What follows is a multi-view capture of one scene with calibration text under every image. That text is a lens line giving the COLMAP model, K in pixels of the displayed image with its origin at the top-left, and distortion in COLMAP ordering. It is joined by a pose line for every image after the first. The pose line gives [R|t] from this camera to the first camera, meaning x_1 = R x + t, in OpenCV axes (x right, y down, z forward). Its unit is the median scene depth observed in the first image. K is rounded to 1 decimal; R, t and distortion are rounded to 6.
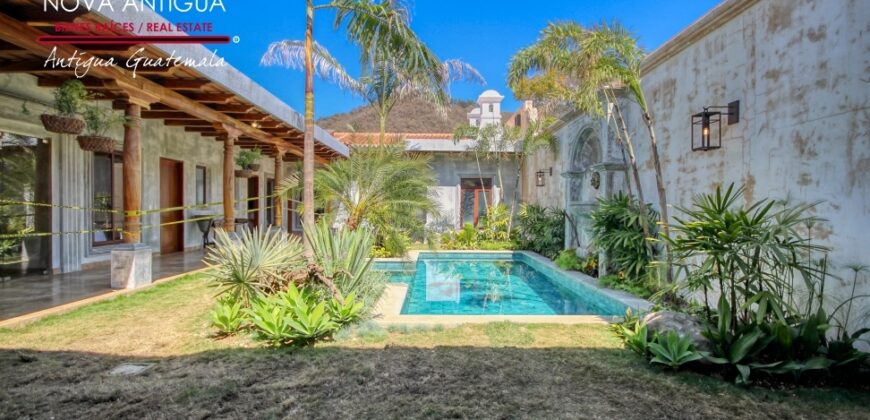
lens RADIAL K [[401.5, 0, 440.3], [0, 401.5, 213.5], [0, 0, 1]] dist [-0.000144, 0.000444]
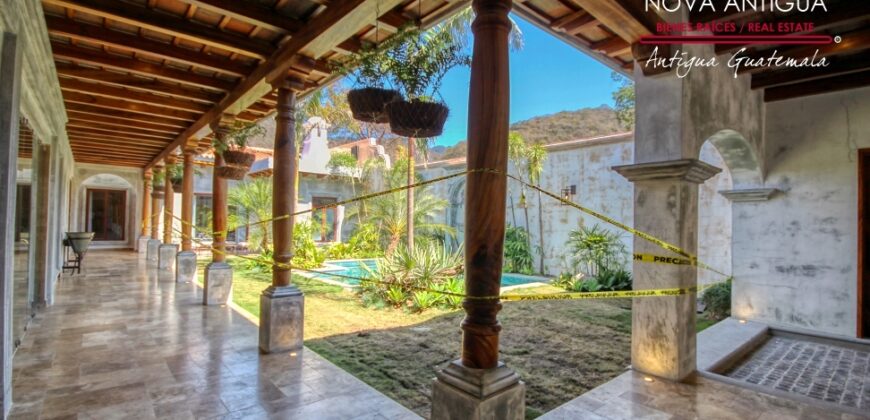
lens RADIAL K [[401.5, 0, 440.3], [0, 401.5, 213.5], [0, 0, 1]] dist [-0.000144, 0.000444]
pose [[0.760546, 0.025177, 0.648796, -1.378452], [-0.008909, 0.999559, -0.028344, -0.042050], [-0.649223, 0.015777, 0.760434, -0.269514]]
